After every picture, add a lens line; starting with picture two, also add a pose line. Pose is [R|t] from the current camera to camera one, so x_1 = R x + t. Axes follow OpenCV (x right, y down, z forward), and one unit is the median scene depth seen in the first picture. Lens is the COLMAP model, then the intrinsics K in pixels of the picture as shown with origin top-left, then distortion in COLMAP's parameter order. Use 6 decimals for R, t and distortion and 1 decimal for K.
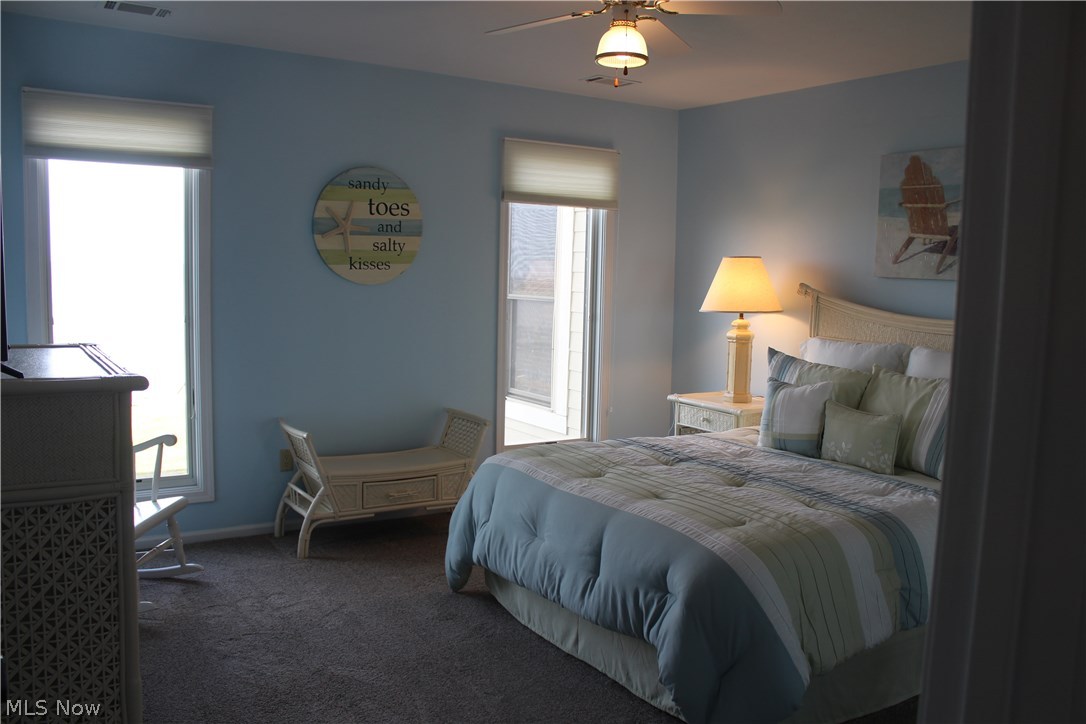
lens RADIAL K [[906.6, 0, 543.0], [0, 906.6, 364.9], [0, 0, 1]] dist [-0.155463, 0.116453]
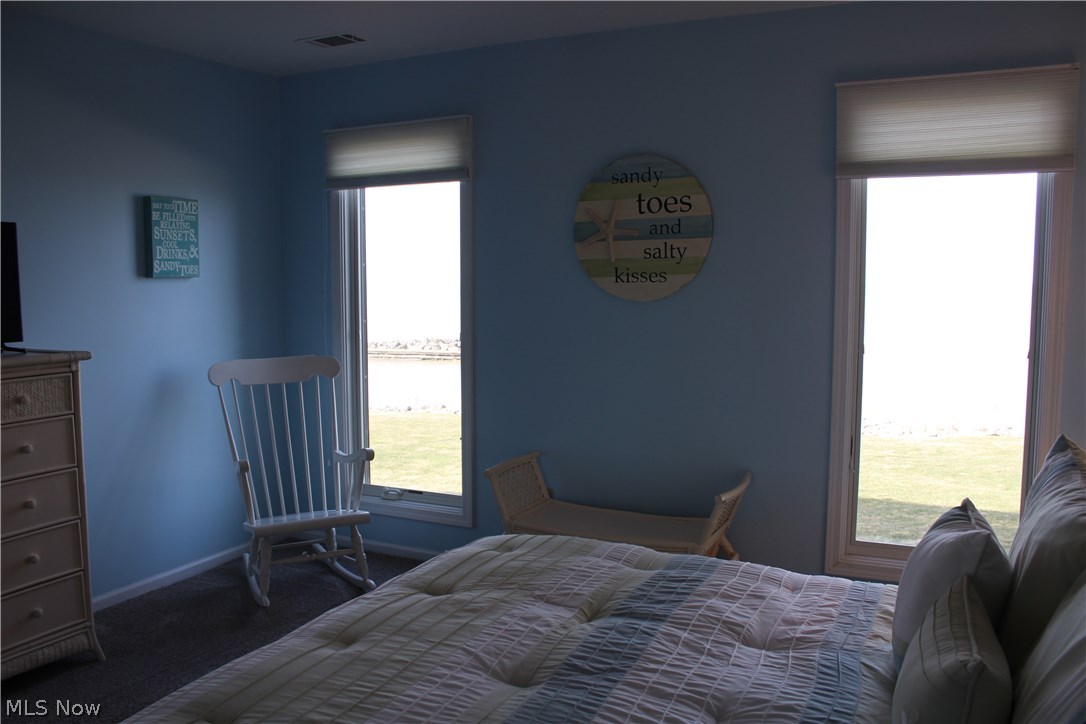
lens RADIAL K [[906.6, 0, 542.1], [0, 906.6, 359.1], [0, 0, 1]] dist [-0.155463, 0.116453]
pose [[0.514622, 0.051902, -0.855845, 0.453194], [-0.073232, 0.997179, 0.016439, -0.045081], [0.854284, 0.054215, 0.516971, 0.515284]]
